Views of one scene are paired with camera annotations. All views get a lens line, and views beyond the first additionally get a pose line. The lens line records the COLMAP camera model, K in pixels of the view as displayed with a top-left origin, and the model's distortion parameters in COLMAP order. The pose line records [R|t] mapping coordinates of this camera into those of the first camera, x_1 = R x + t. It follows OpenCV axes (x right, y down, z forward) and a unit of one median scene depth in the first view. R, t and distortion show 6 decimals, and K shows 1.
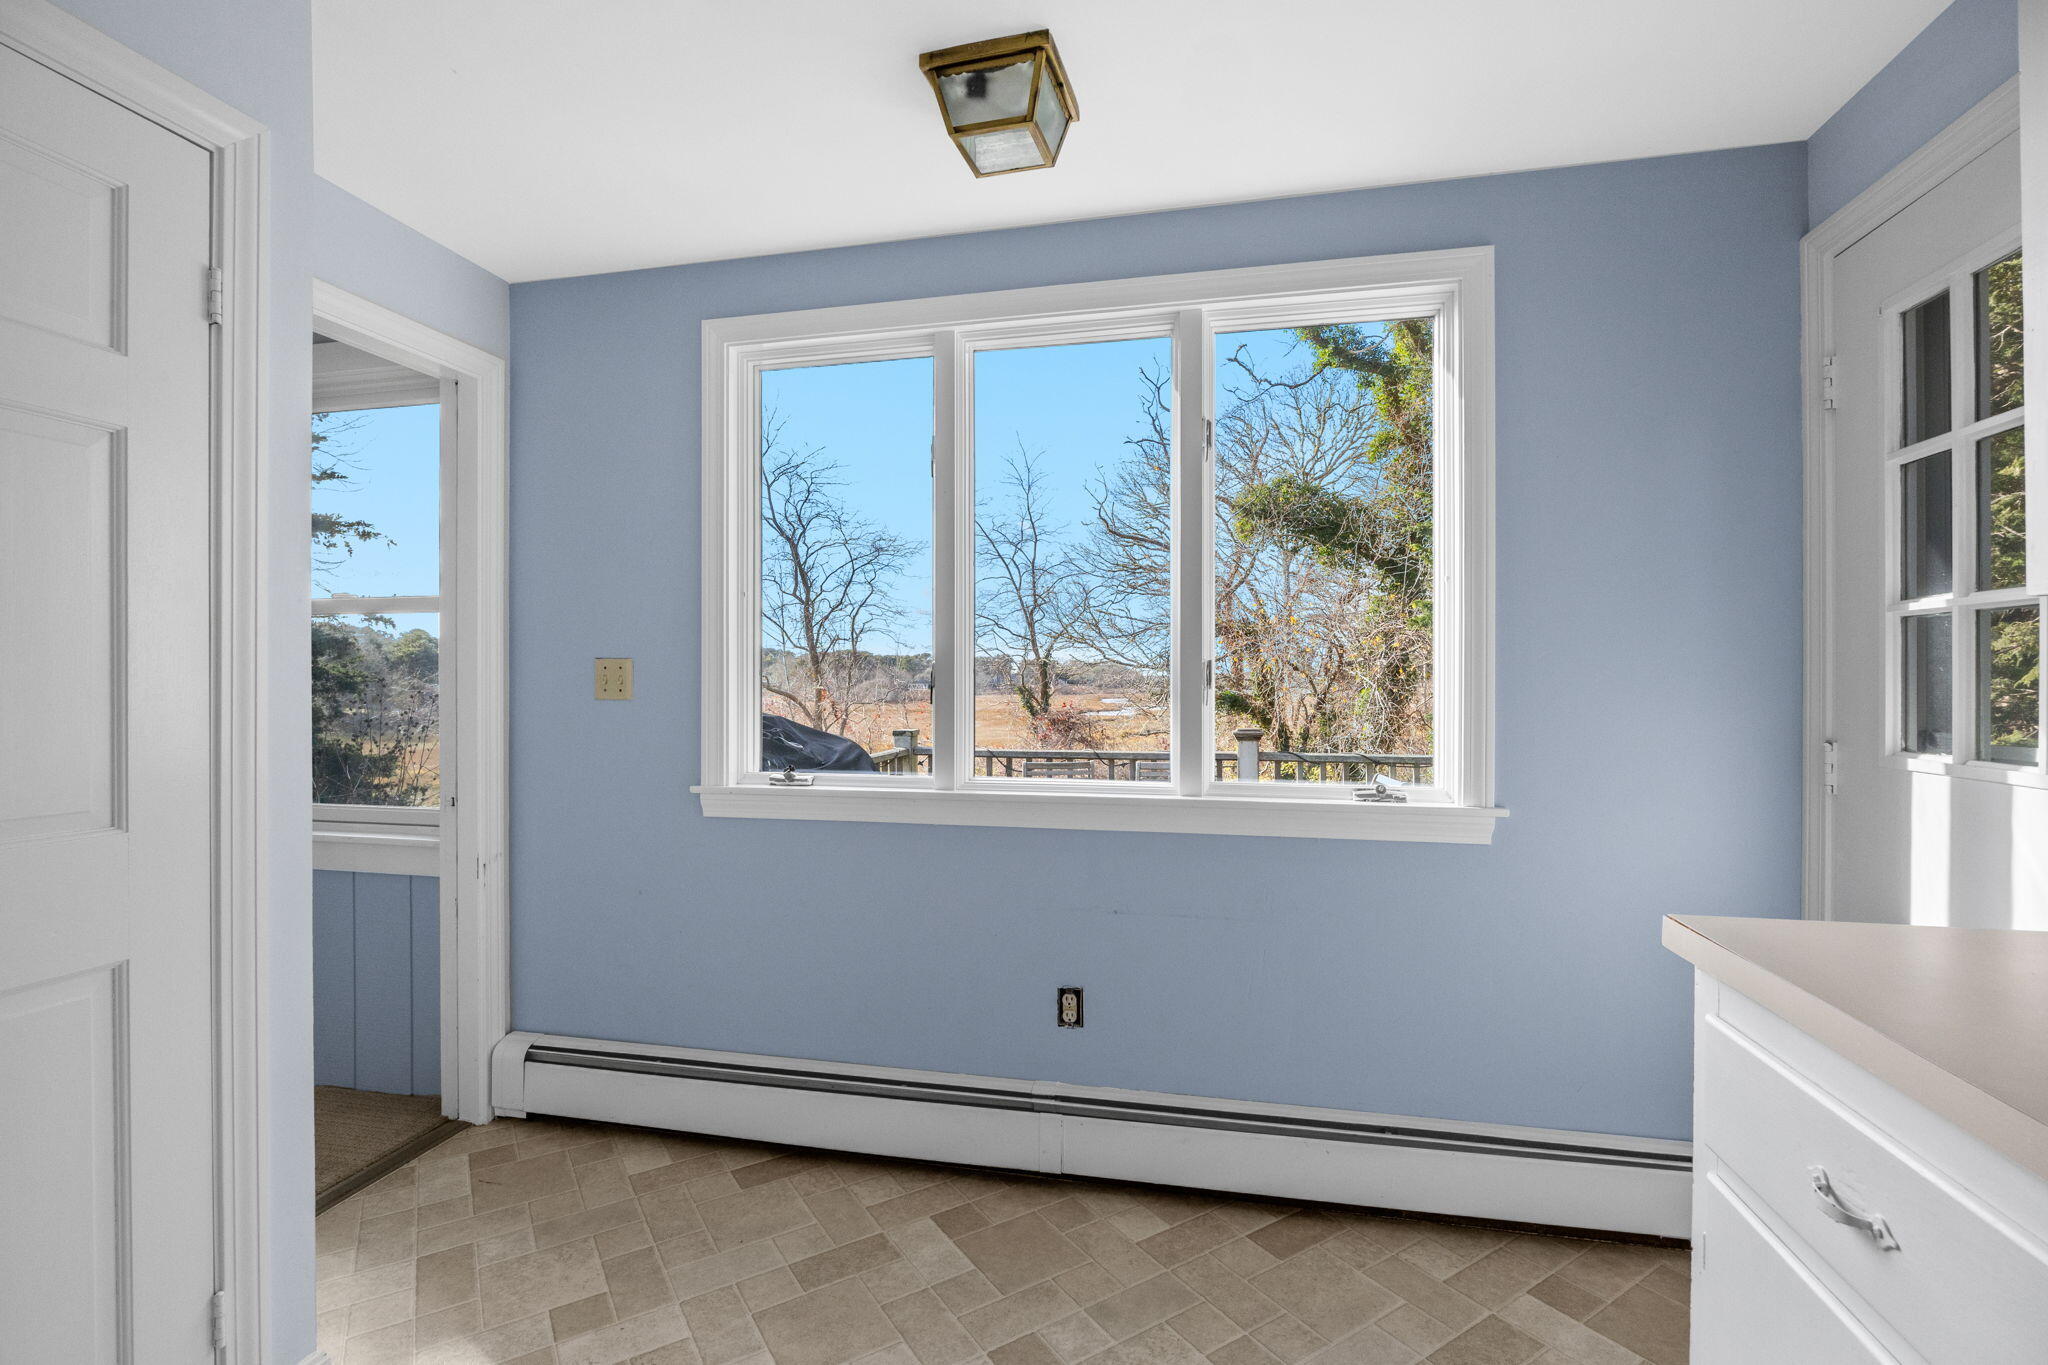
lens RADIAL K [[1008.4, 0, 1024.0], [0, 1008.4, 682.5], [0, 0, 1]] dist [-0.002138, -0.000277]
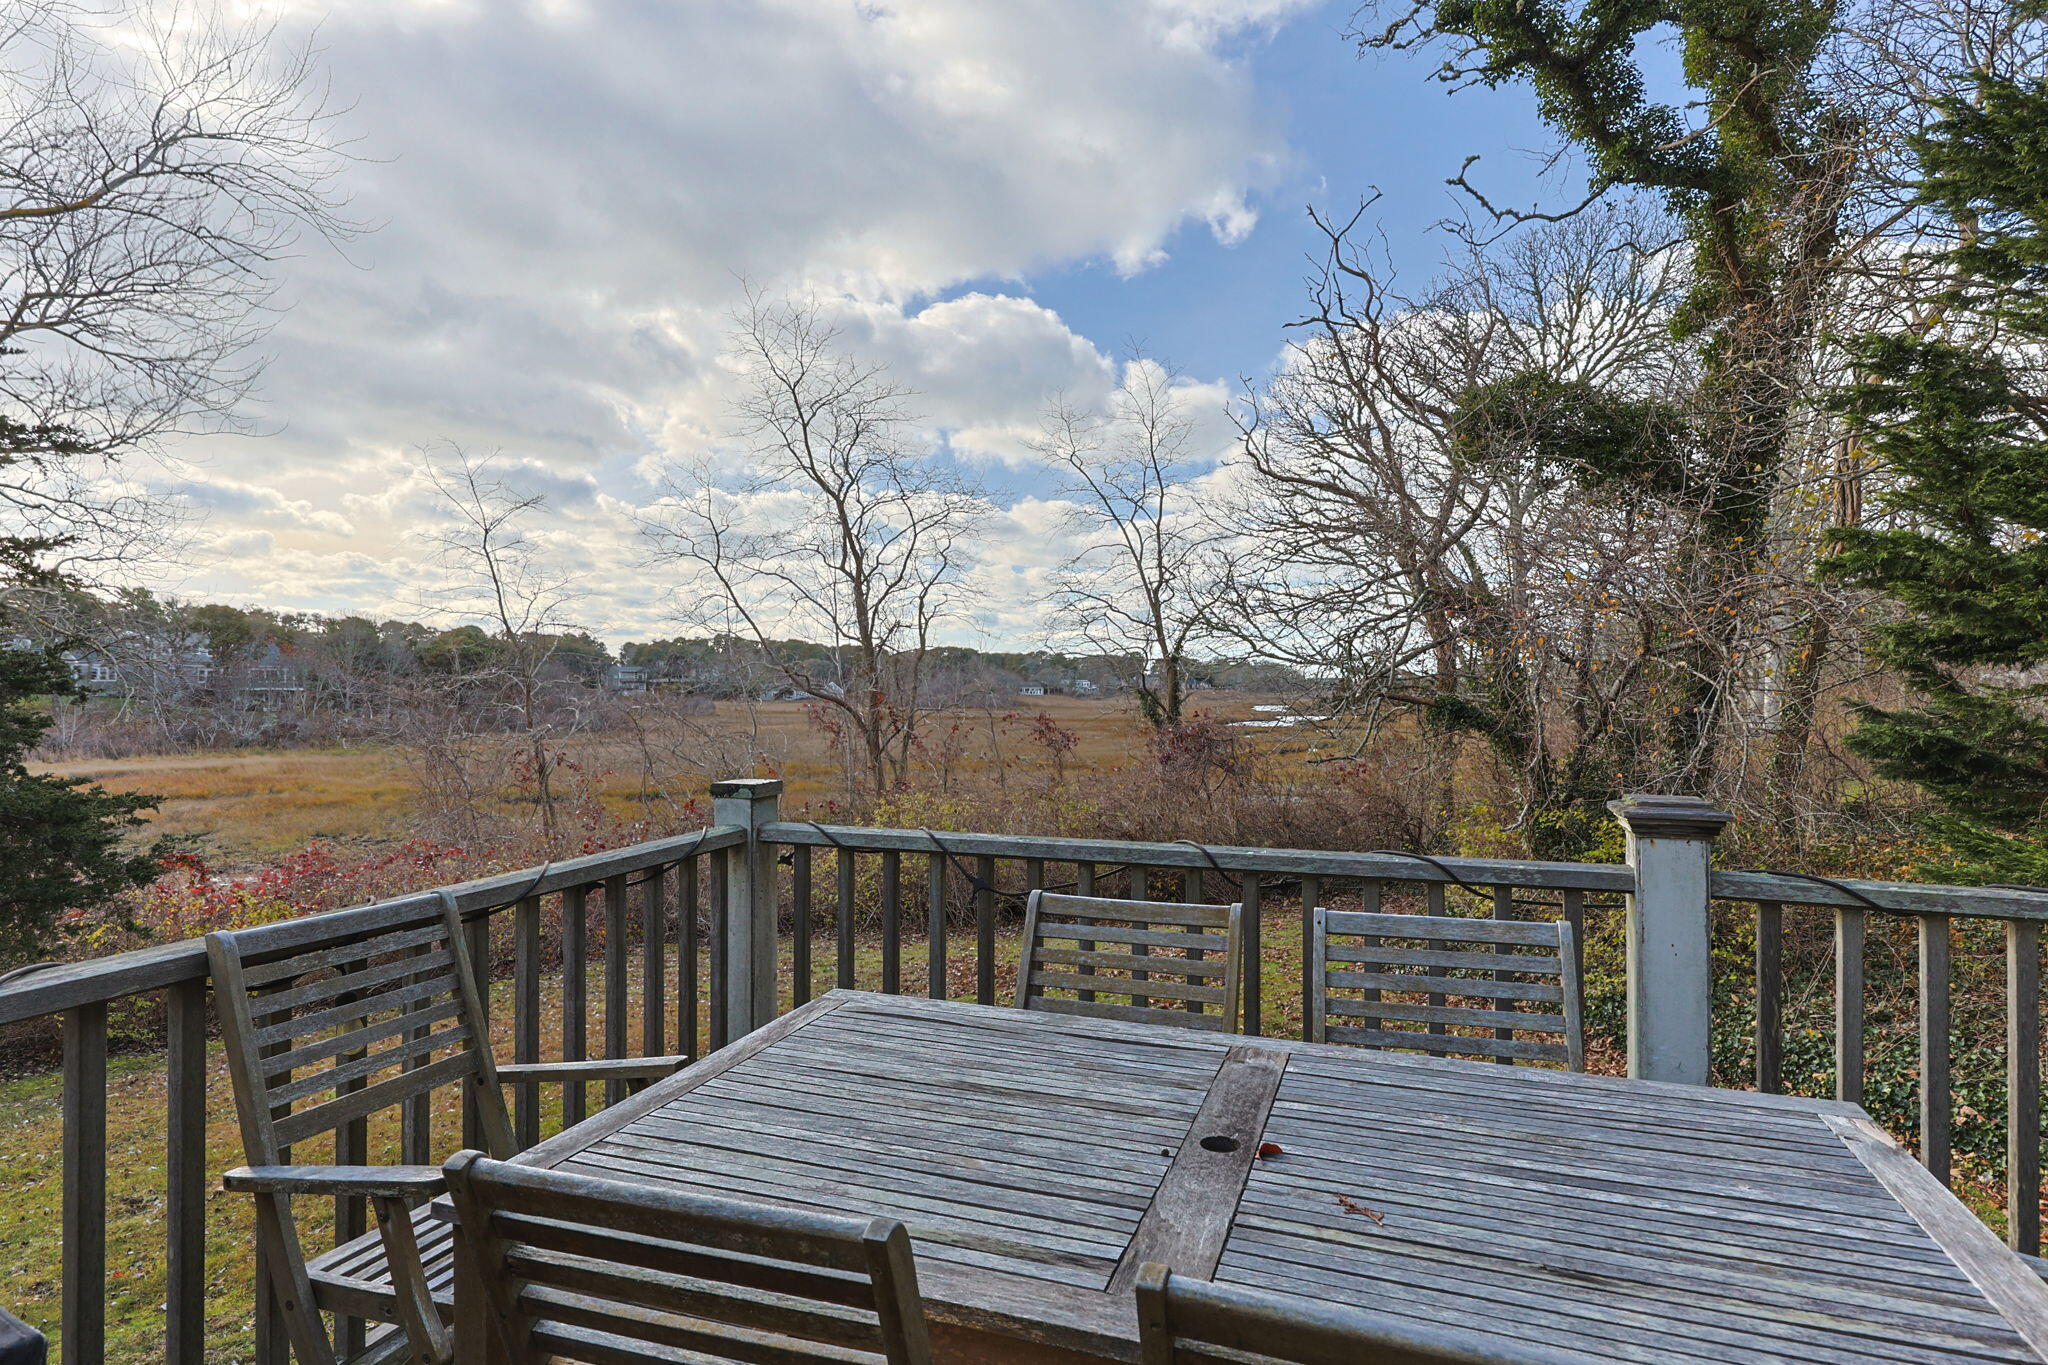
lens RADIAL K [[1097.2, 0, 1024.0], [0, 1097.2, 682.5], [0, 0, 1]] dist [0.034557, -0.000037]
pose [[0.991475, 0.000262, -0.130299, 0.018162], [-0.000742, 0.999993, -0.003629, 0.002563], [0.130297, 0.003695, 0.991468, 0.186494]]
